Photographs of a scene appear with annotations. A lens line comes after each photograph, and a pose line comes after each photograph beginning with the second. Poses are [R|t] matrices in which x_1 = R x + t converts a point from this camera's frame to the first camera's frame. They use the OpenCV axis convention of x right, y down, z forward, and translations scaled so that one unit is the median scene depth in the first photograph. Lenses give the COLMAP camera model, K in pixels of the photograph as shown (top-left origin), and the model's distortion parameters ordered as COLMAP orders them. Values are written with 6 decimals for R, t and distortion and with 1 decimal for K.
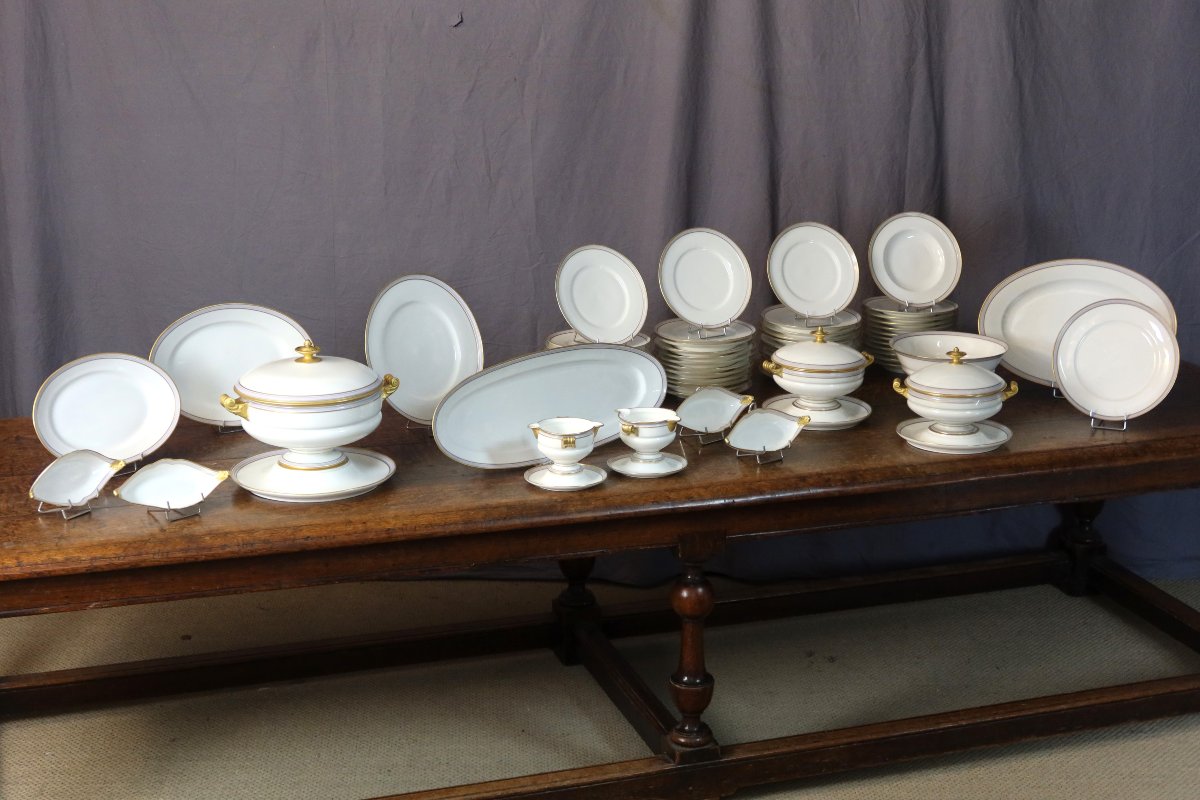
lens RADIAL K [[1877.3, 0, 600.1], [0, 1877.3, 390.7], [0, 0, 1]] dist [0.005262, 0.000000]
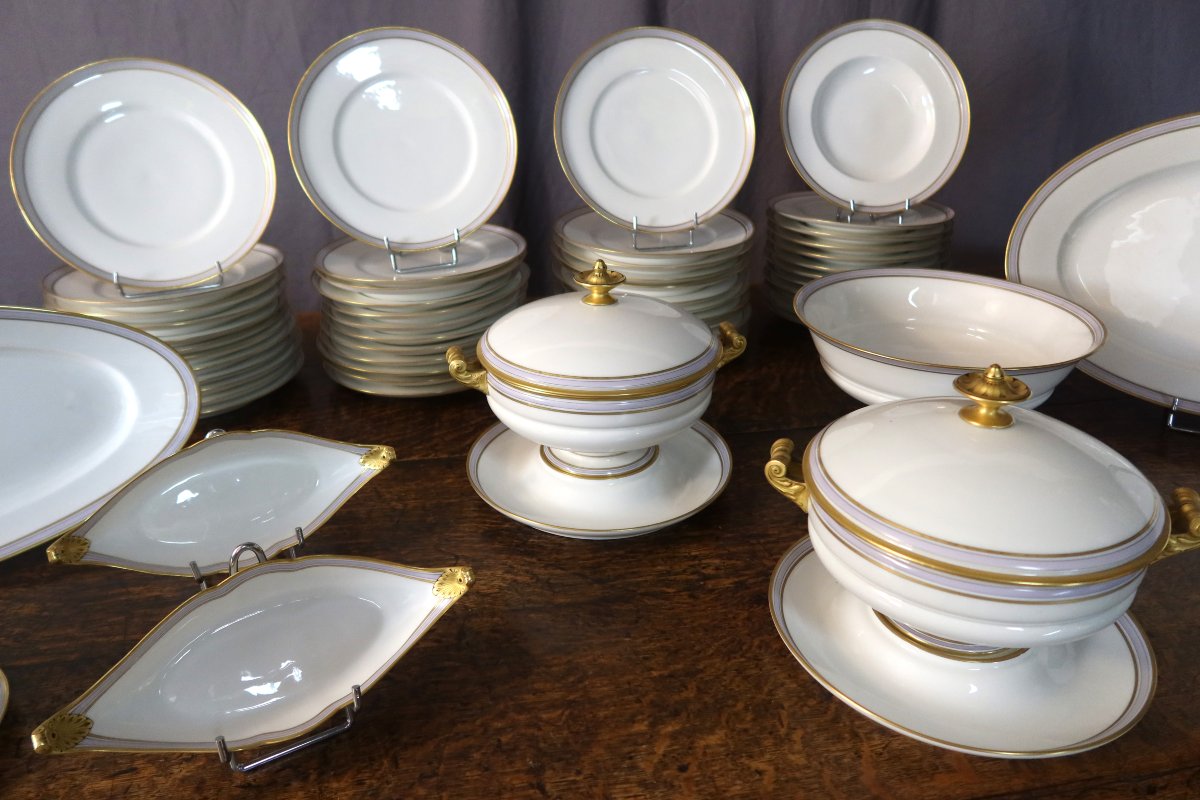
lens RADIAL K [[822.1, 0, 604.8], [0, 822.1, 399.5], [0, 0, 1]] dist [-0.027488, 0.011402]
pose [[0.988839, 0.053472, -0.139065, 0.134475], [-0.026788, 0.981975, 0.187103, -0.035470], [0.146563, -0.181289, 0.972447, 0.785907]]
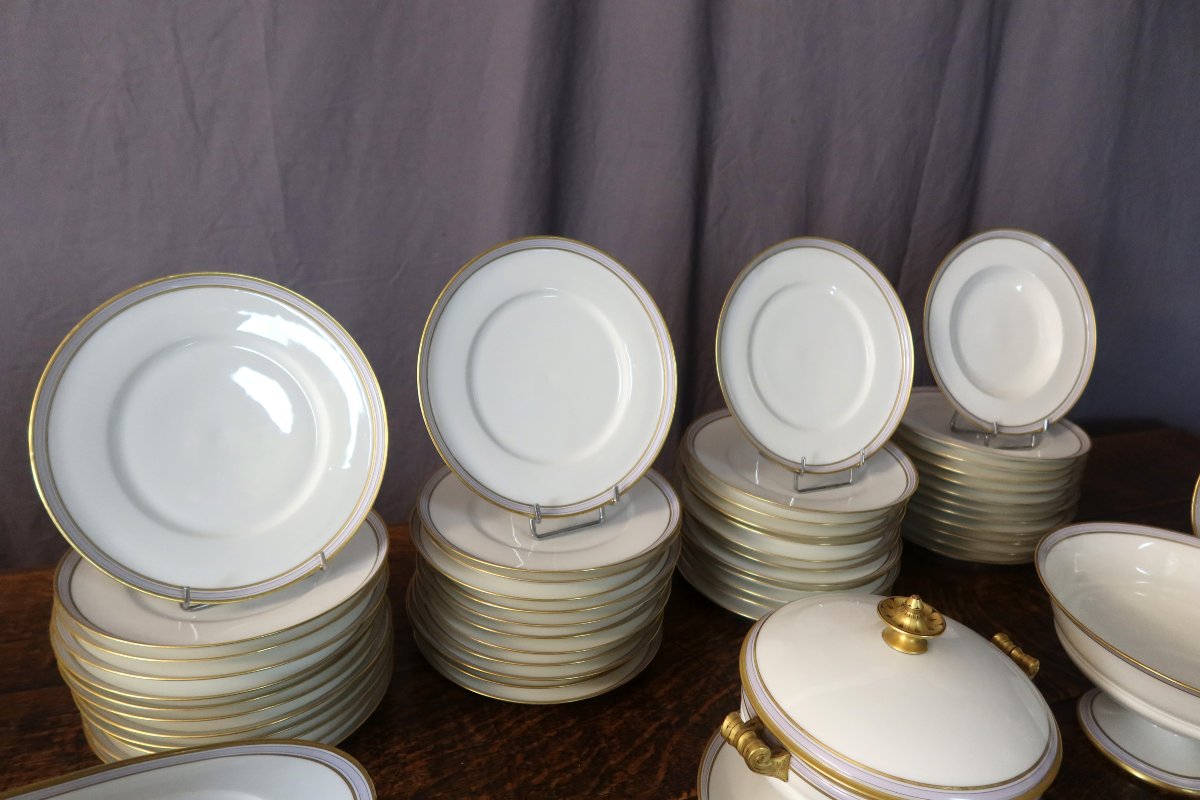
lens RADIAL K [[822.1, 0, 601.1], [0, 822.1, 394.7], [0, 0, 1]] dist [-0.027488, 0.011402]
pose [[0.997082, 0.044134, 0.062294, 0.054152], [-0.050881, 0.992491, 0.111234, -0.073996], [-0.056917, -0.114078, 0.991840, 0.825634]]
